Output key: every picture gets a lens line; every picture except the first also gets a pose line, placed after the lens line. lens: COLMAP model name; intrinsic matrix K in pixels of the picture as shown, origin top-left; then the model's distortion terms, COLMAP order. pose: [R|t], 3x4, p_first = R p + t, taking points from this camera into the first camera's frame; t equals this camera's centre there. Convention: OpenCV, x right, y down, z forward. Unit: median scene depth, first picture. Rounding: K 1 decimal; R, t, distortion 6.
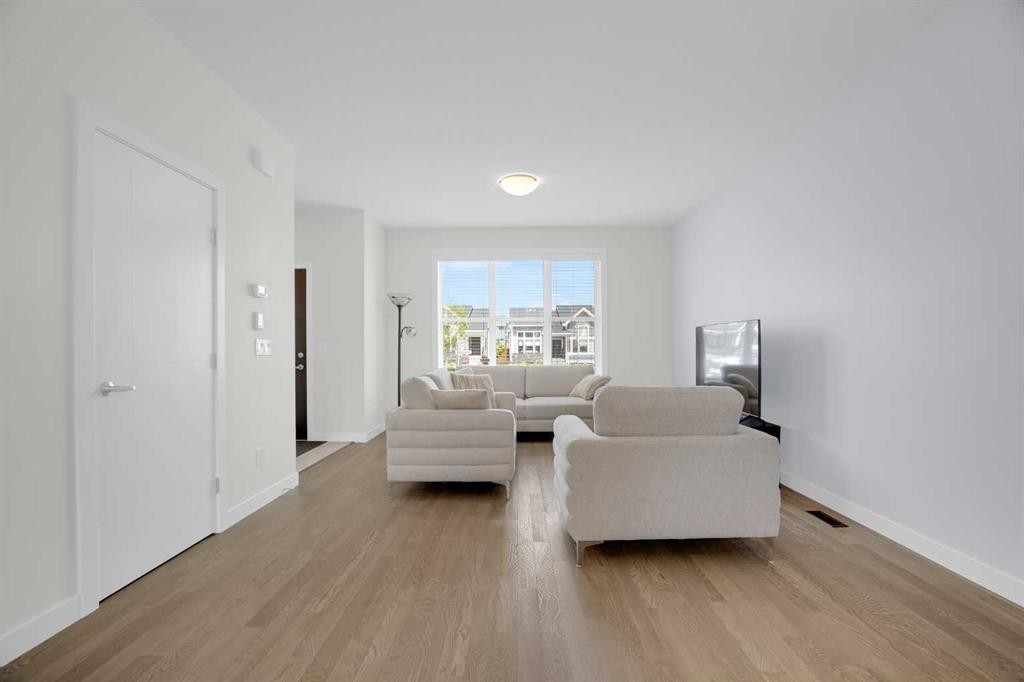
lens RADIAL K [[474.6, 0, 510.0], [0, 474.6, 340.7], [0, 0, 1]] dist [-0.062545, 0.027833]
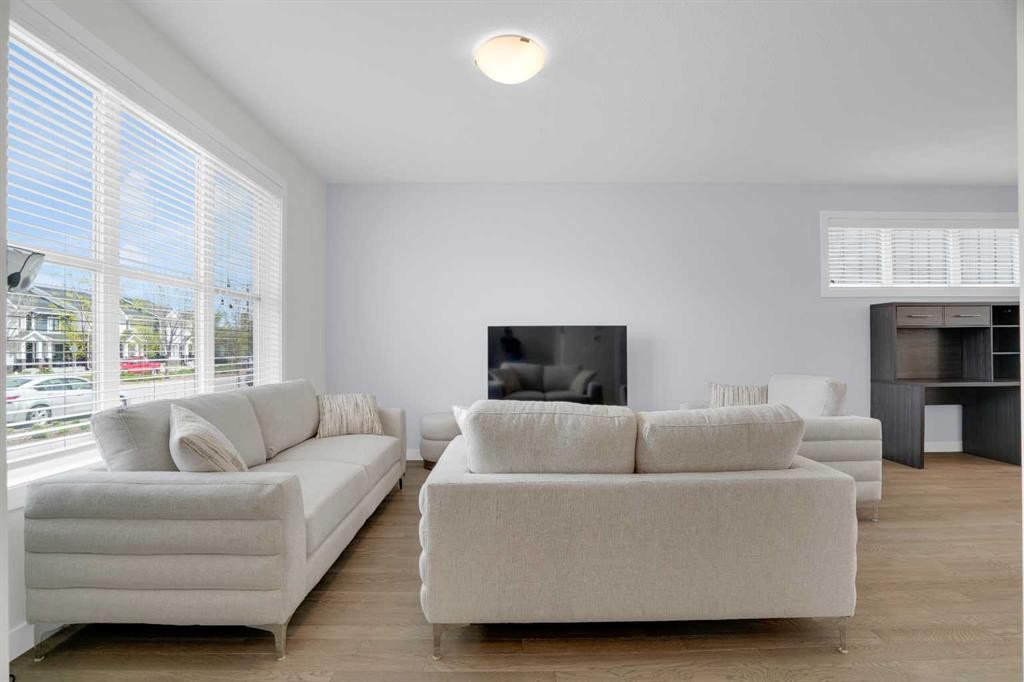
lens RADIAL K [[479.2, 0, 509.7], [0, 479.2, 344.9], [0, 0, 1]] dist [-0.067428, 0.029705]
pose [[-0.024369, 0.017438, 0.999551, -0.408302], [-0.008787, 0.999806, -0.017656, 0.017689], [-0.999664, -0.009213, -0.024211, 0.763111]]
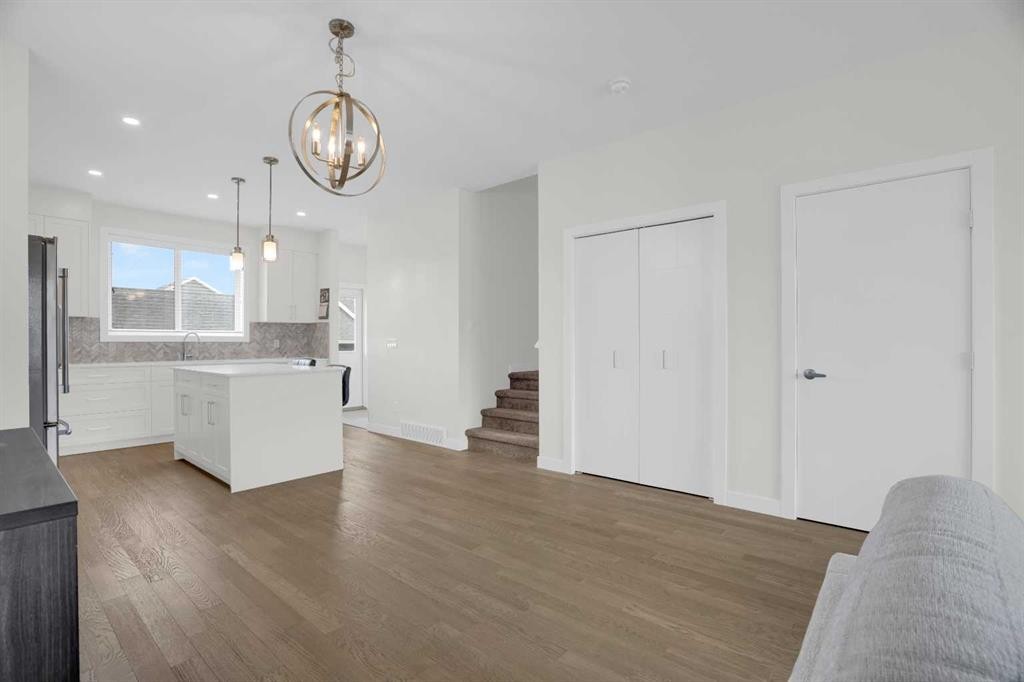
lens RADIAL K [[474.6, 0, 510.0], [0, 474.6, 340.7], [0, 0, 1]] dist [-0.062545, 0.027833]
pose [[-0.642905, 0.004626, -0.765932, 0.262445], [0.018846, 0.999775, -0.009781, -0.000230], [0.765714, -0.020723, -0.642847, 0.395705]]
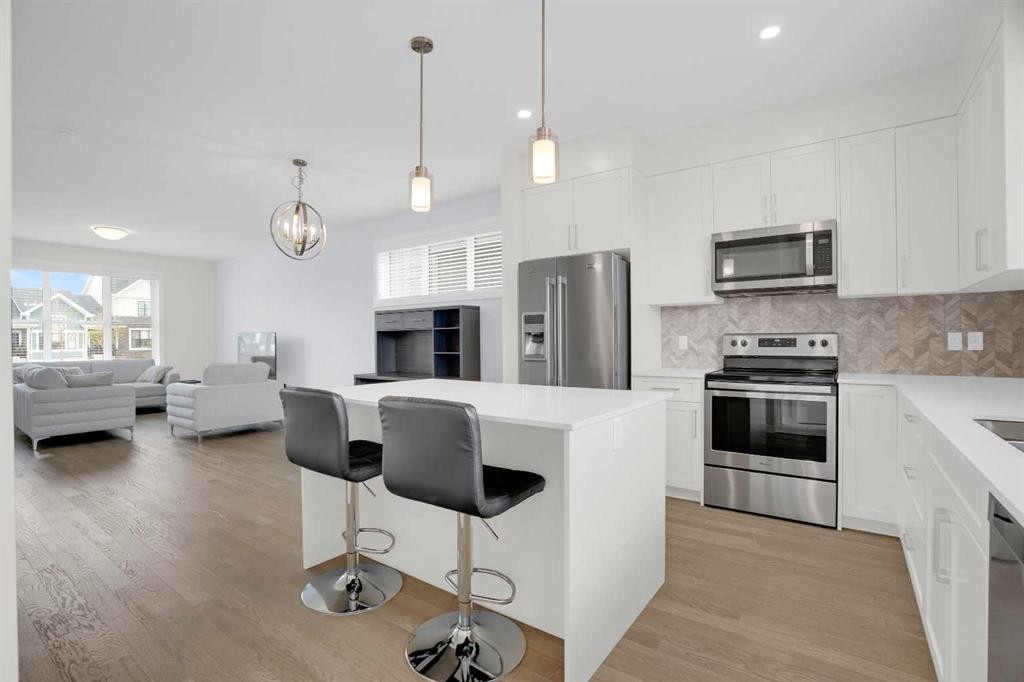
lens RADIAL K [[479.2, 0, 509.7], [0, 479.2, 344.9], [0, 0, 1]] dist [-0.067428, 0.029705]
pose [[0.581311, -0.008287, 0.813639, -0.314315], [-0.008723, 0.999827, 0.016415, -0.017313], [-0.813635, -0.016639, 0.581138, -0.589859]]
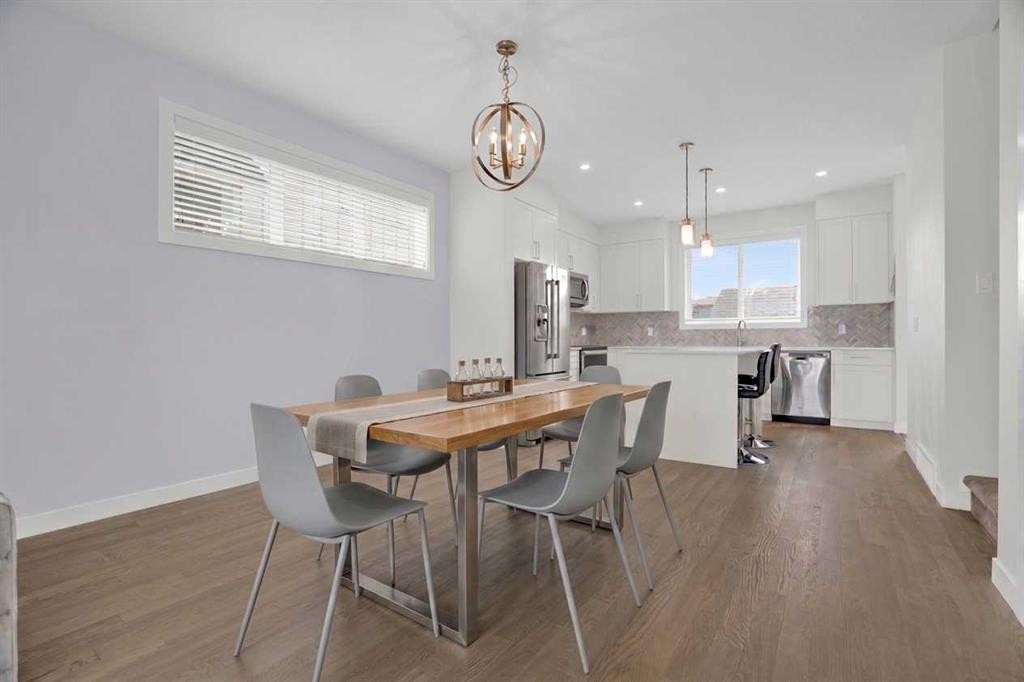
lens RADIAL K [[474.6, 0, 510.0], [0, 474.6, 340.7], [0, 0, 1]] dist [-0.062545, 0.027833]
pose [[-0.826753, 0.005549, 0.562538, -0.195799], [-0.003694, 0.999876, -0.015294, 0.024405], [-0.562553, -0.014722, -0.826630, 0.413277]]
